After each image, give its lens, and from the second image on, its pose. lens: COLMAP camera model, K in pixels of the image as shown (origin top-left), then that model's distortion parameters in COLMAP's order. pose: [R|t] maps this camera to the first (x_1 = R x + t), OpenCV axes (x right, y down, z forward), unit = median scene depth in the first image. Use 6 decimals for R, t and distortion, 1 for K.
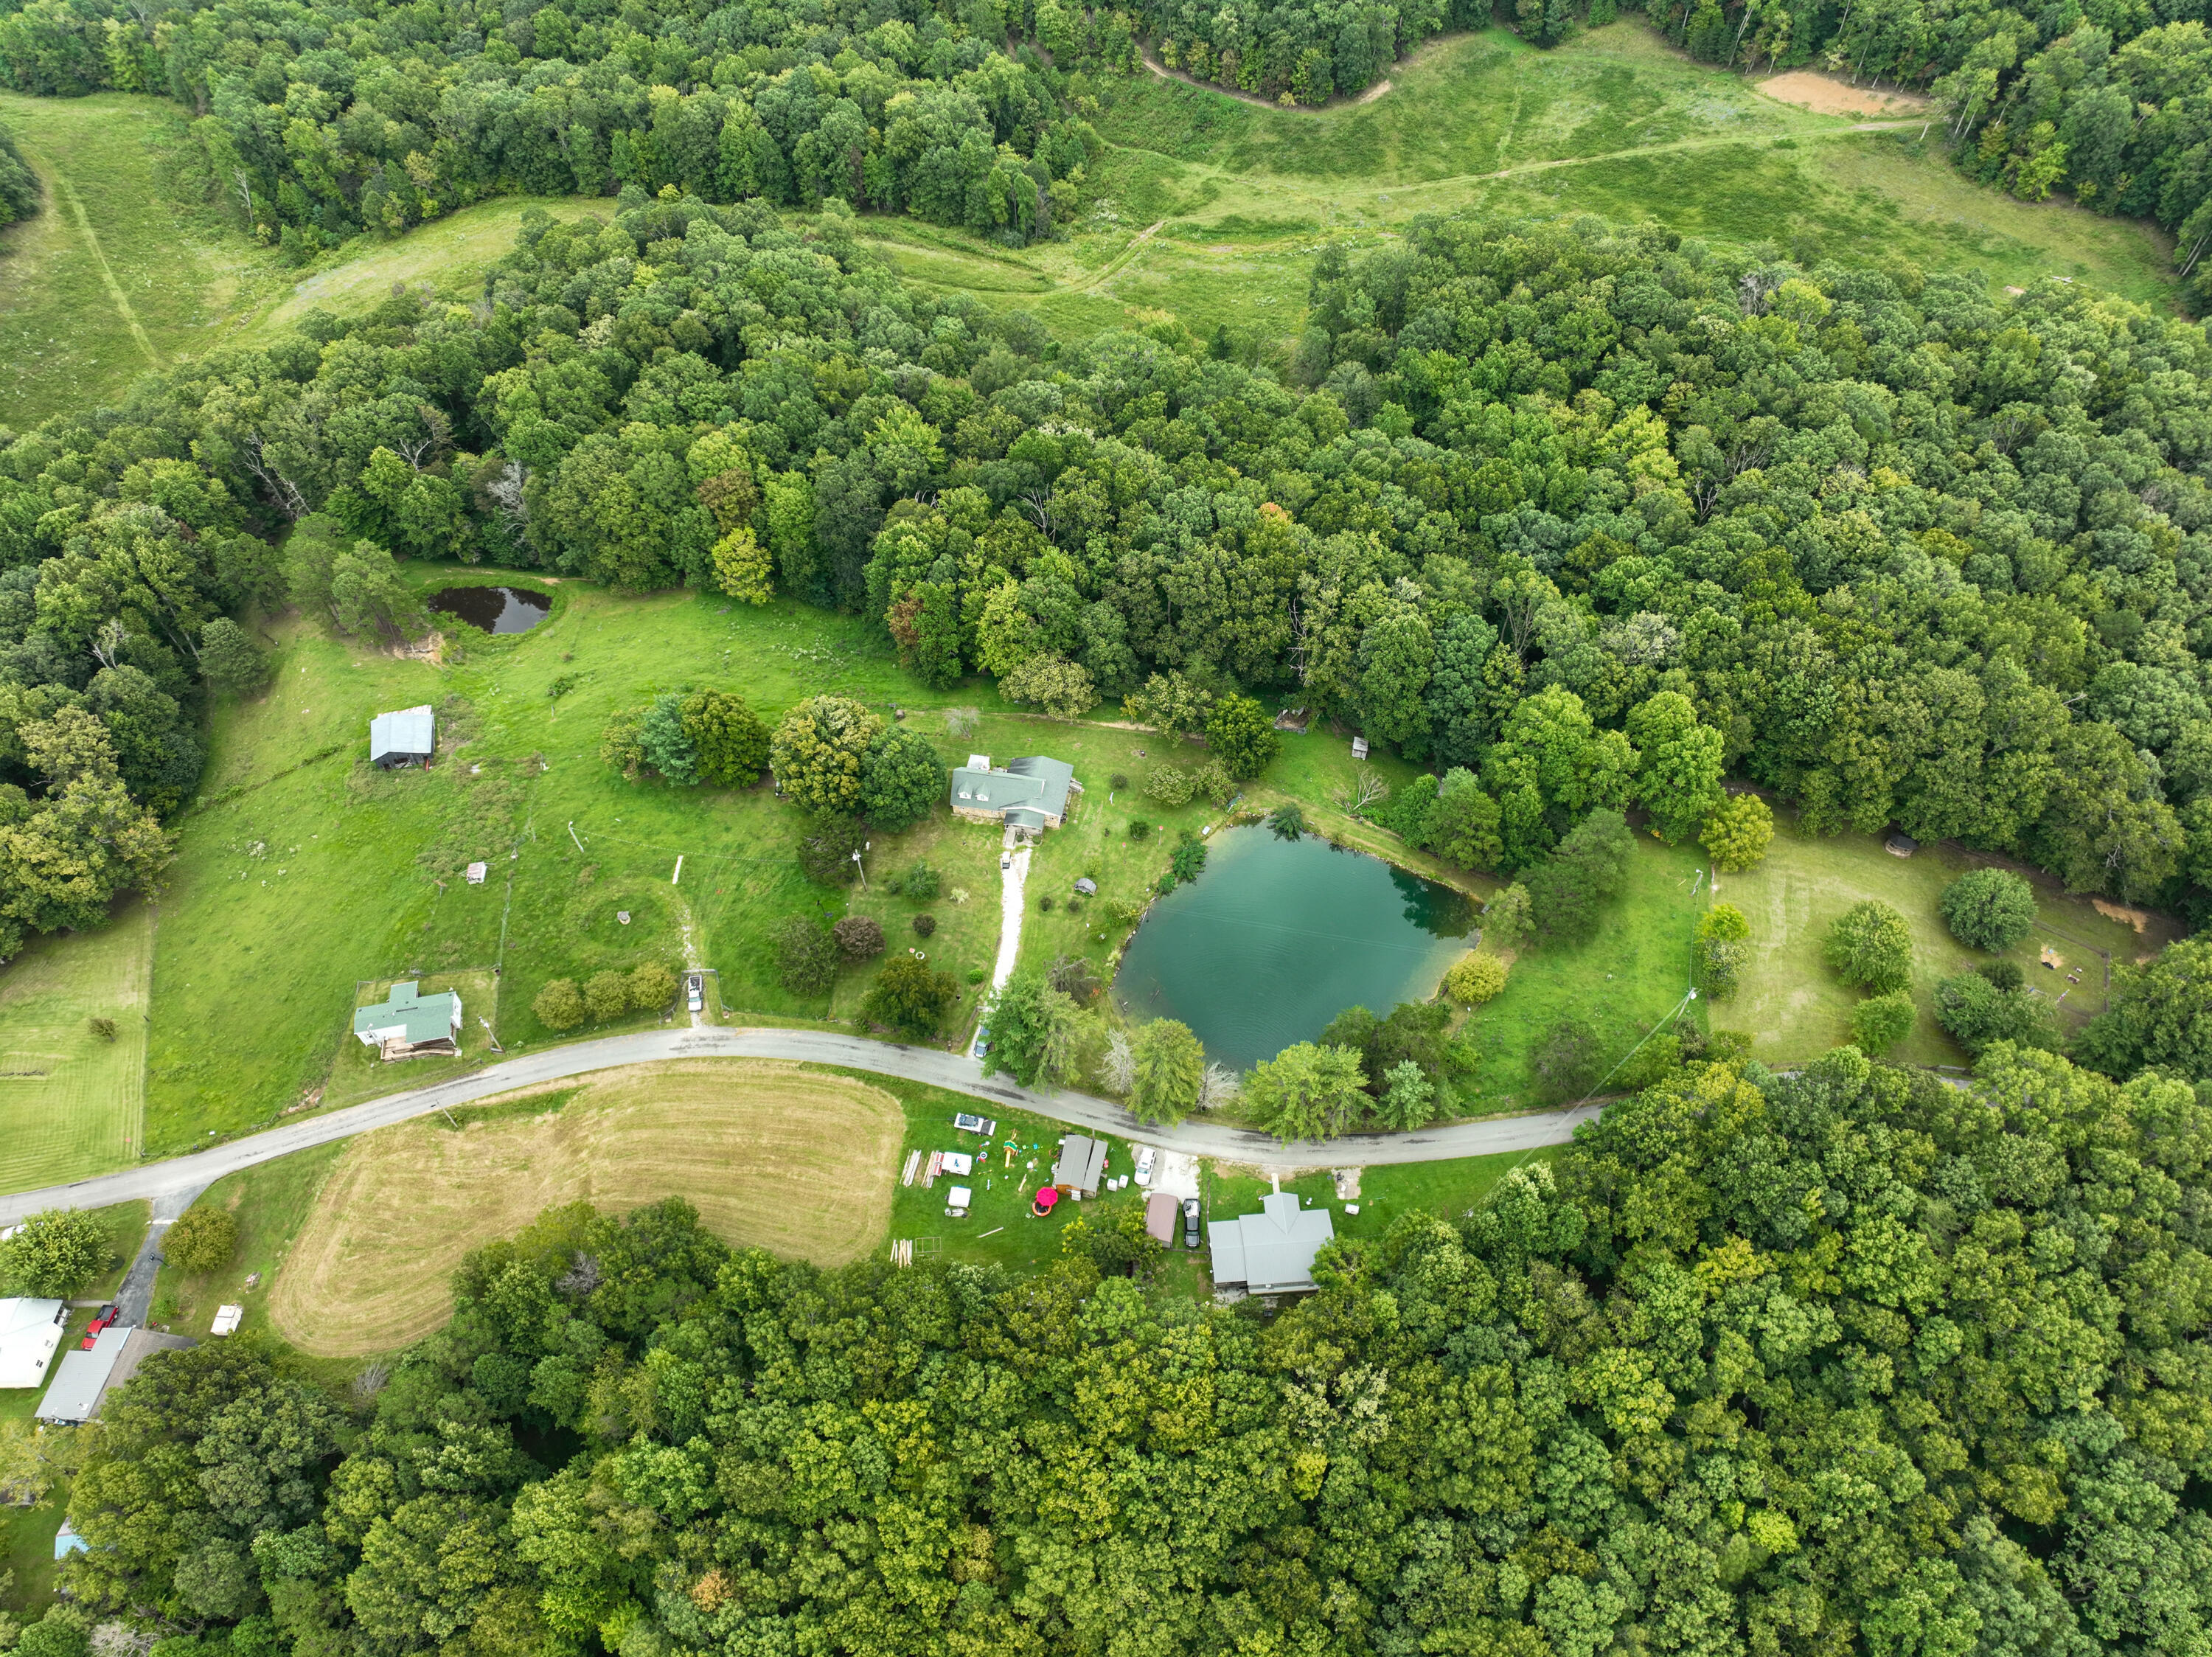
lens RADIAL K [[1554.1, 0, 1112.4], [0, 1554.1, 821.3], [0, 0, 1]] dist [0.001849, 0.015196]
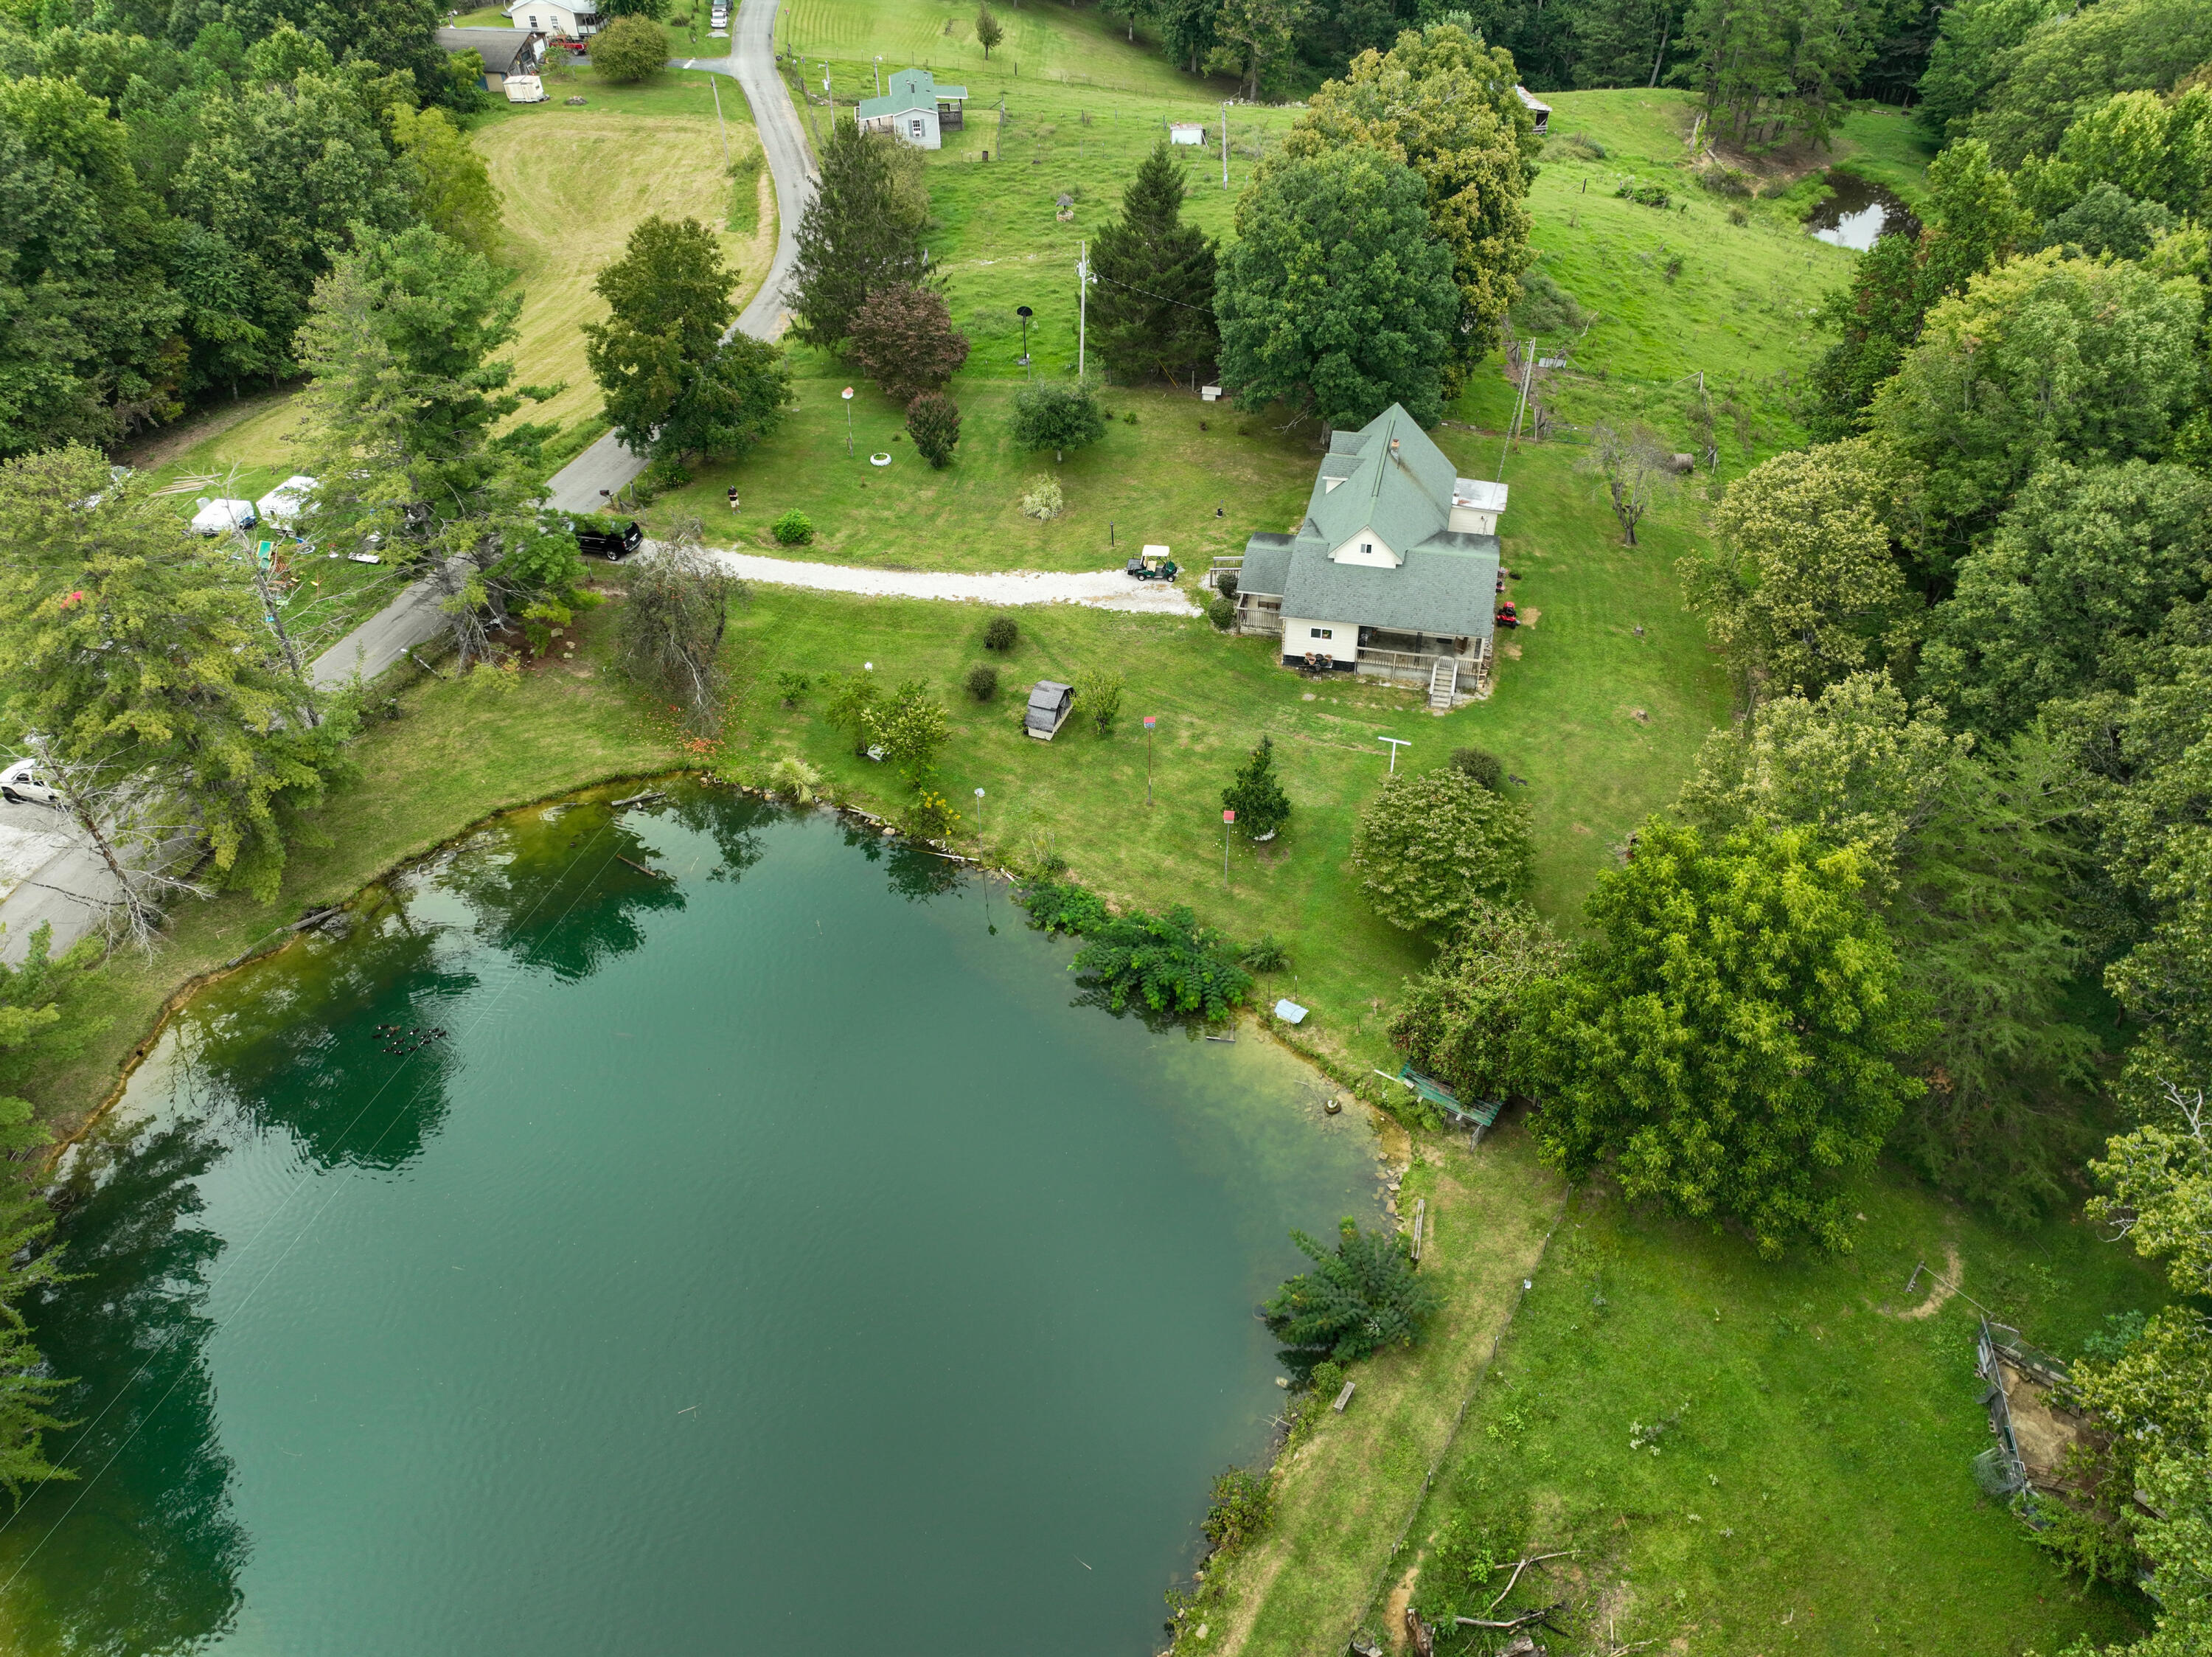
lens RADIAL K [[1554.1, 0, 1115.3], [0, 1554.1, 822.3], [0, 0, 1]] dist [0.001849, 0.015196]
pose [[-0.066332, 0.651597, -0.755659, 0.238012], [-0.777539, 0.440867, 0.448408, -0.101316], [0.625327, 0.617298, 0.477399, 0.849762]]
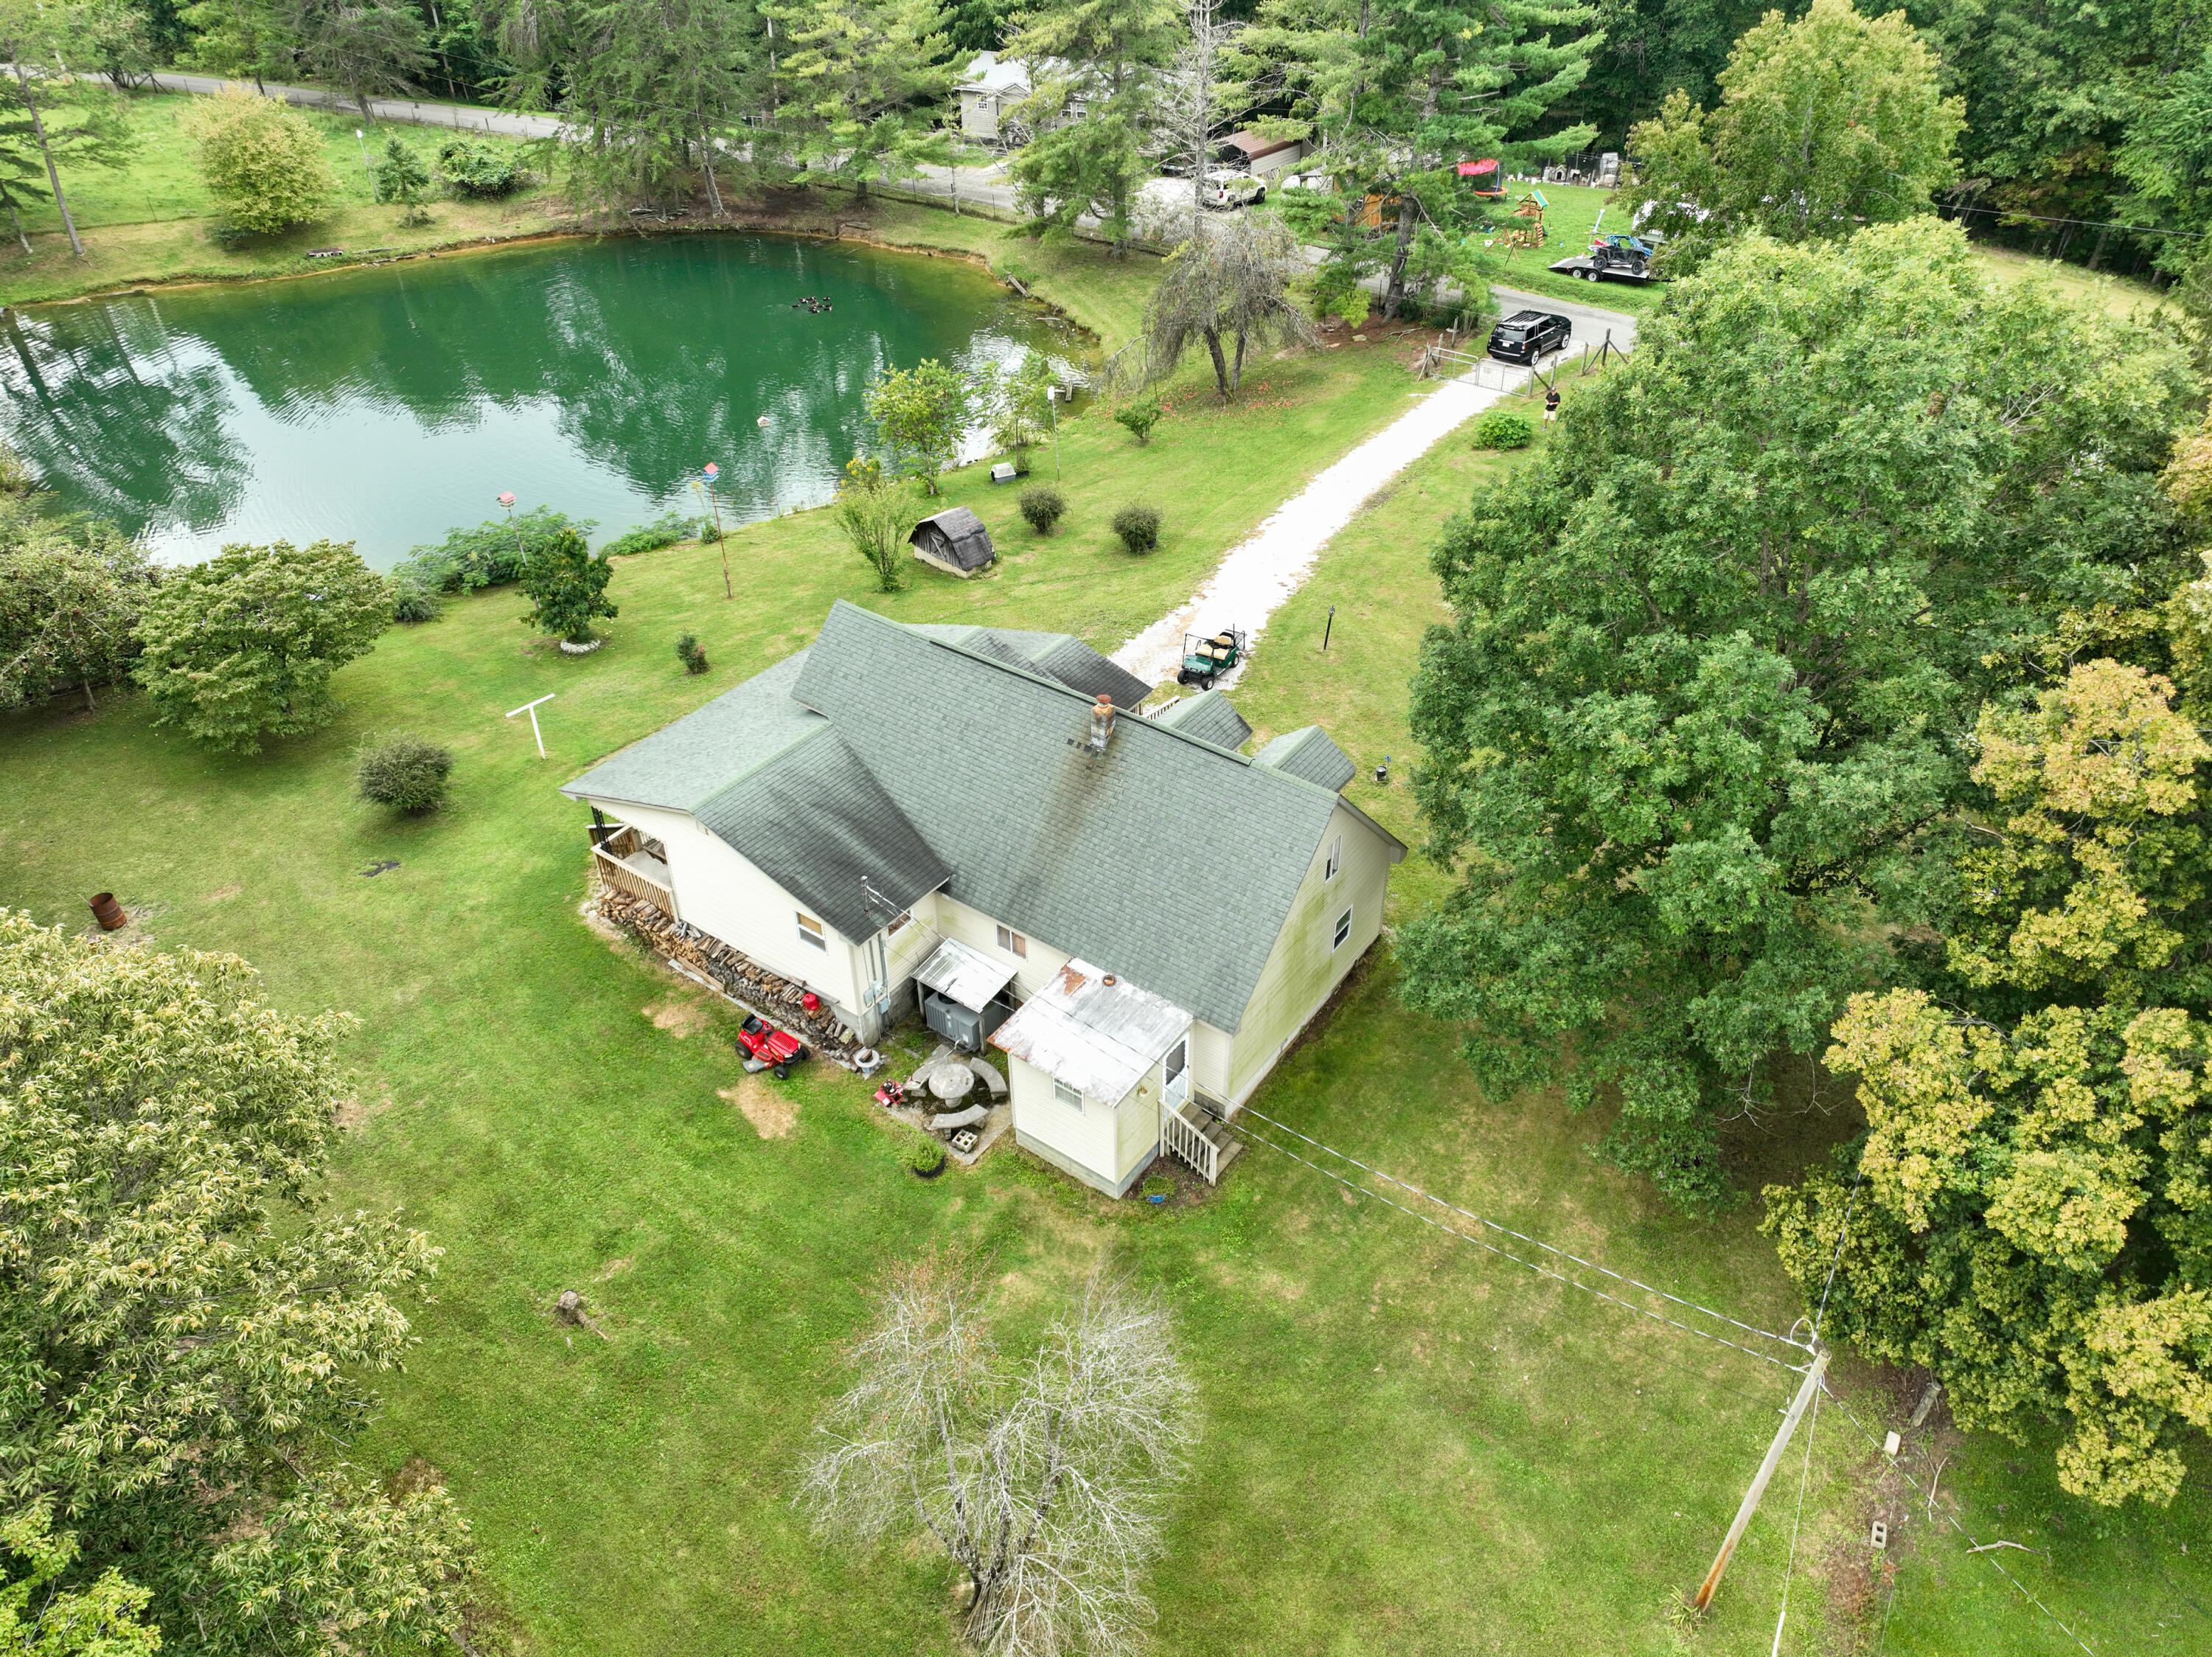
lens RADIAL K [[1554.1, 0, 1115.0], [0, 1554.1, 826.1], [0, 0, 1]] dist [0.001849, 0.015196]
pose [[-0.896231, -0.250003, 0.366426, -0.134353], [0.361382, 0.067531, 0.929969, -0.161994], [-0.257240, 0.965887, 0.029823, 1.006307]]
